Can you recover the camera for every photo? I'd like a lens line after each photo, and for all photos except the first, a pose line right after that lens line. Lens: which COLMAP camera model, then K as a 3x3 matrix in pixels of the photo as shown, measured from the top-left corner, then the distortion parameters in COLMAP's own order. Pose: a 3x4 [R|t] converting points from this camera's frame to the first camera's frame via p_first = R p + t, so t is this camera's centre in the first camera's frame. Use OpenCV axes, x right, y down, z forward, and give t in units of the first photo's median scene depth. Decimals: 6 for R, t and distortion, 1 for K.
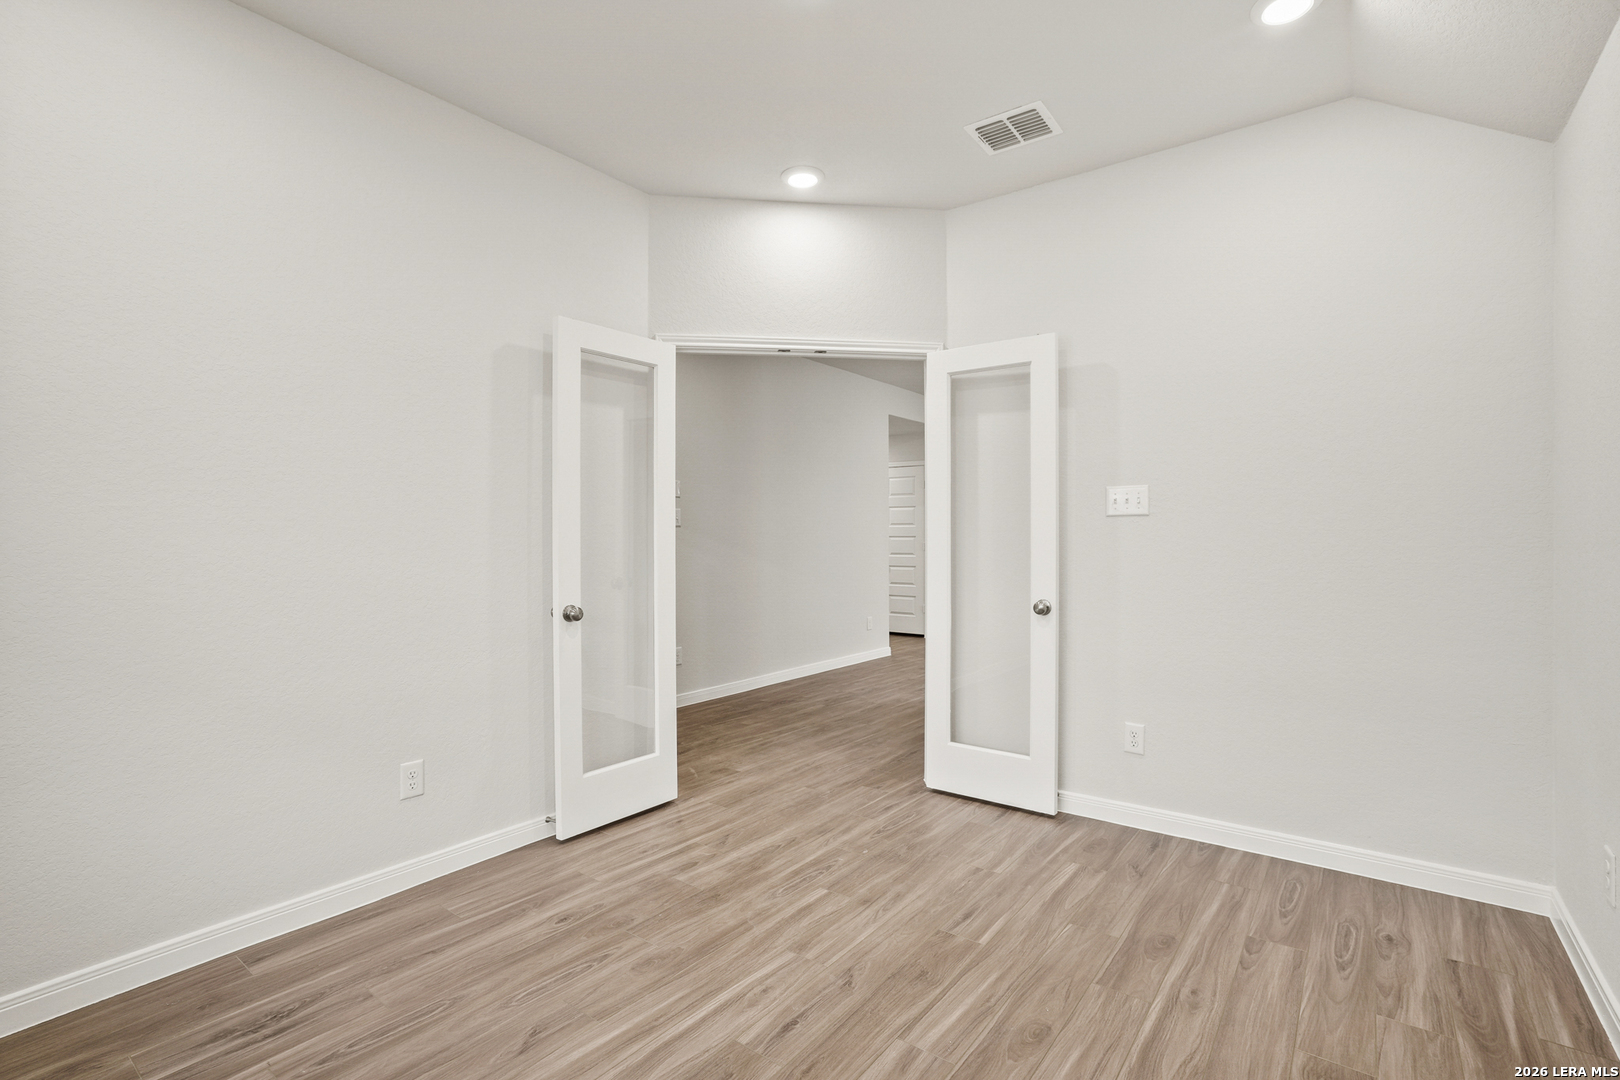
lens RADIAL K [[742.1, 0, 807.3], [0, 742.1, 547.1], [0, 0, 1]] dist [-0.046498, 0.019399]
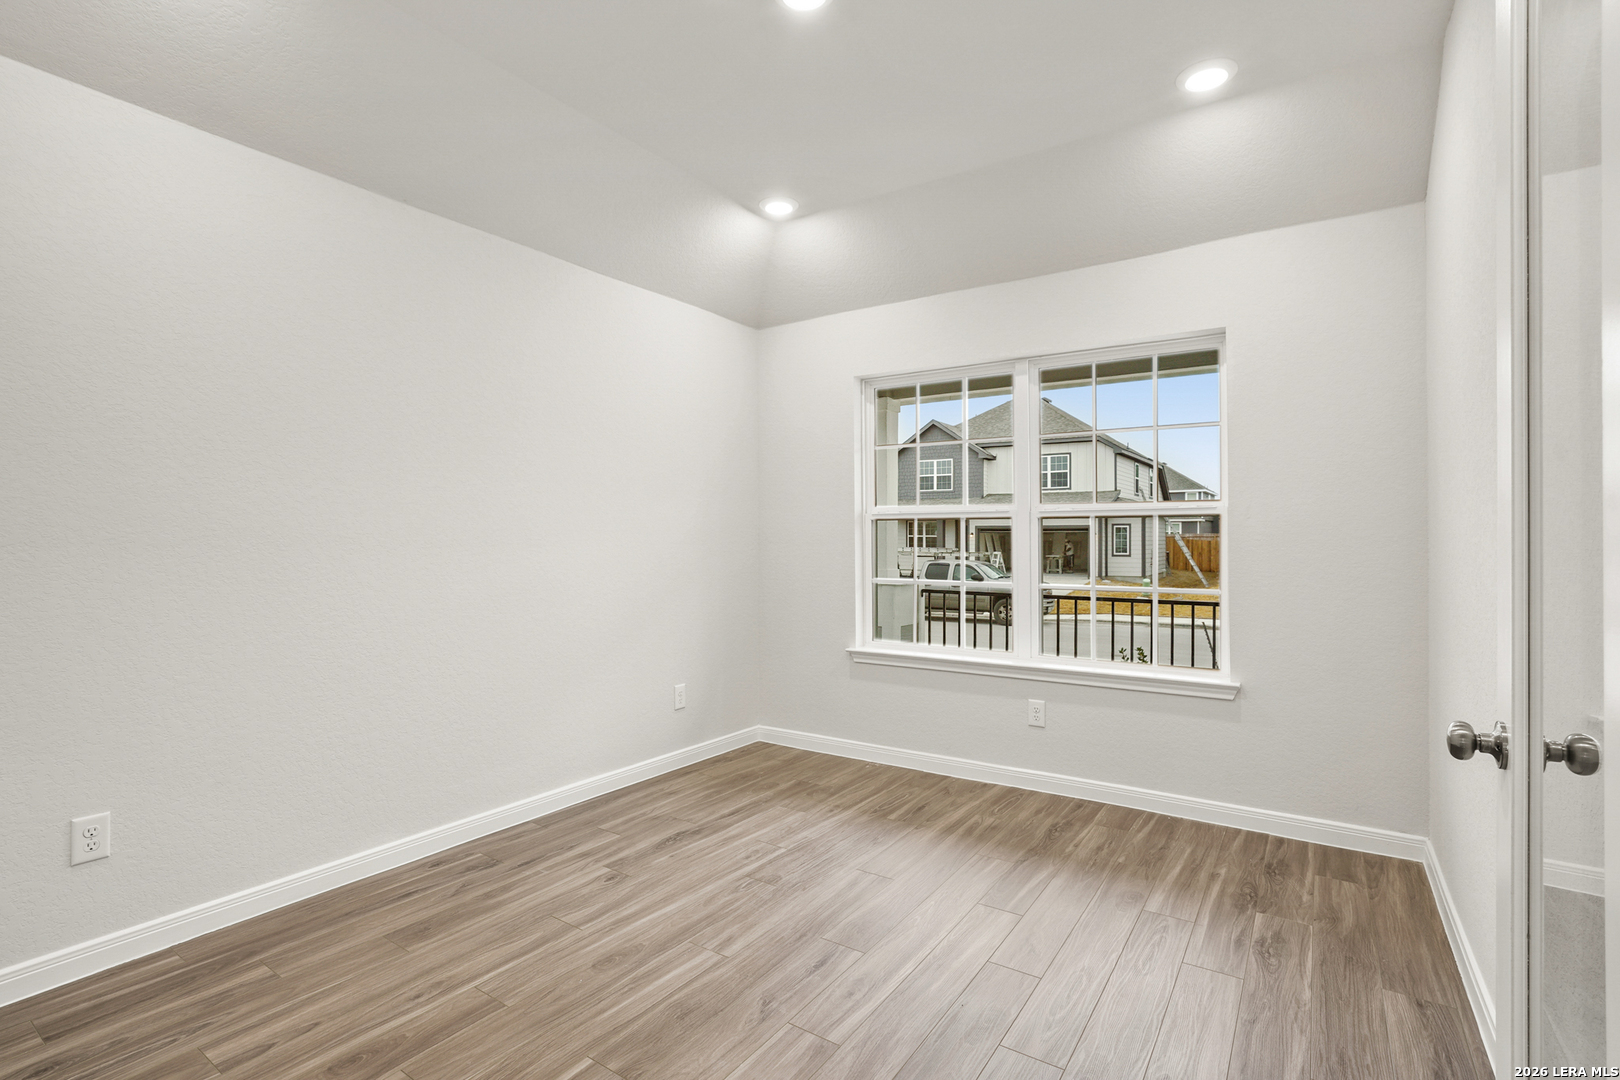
lens RADIAL K [[742.1, 0, 807.3], [0, 742.1, 547.1], [0, 0, 1]] dist [-0.046498, 0.019399]
pose [[-0.998186, 0.002671, -0.060150, 0.059007], [0.001375, 0.999766, 0.021574, -0.020669], [0.060193, 0.021452, -0.997956, 1.979523]]
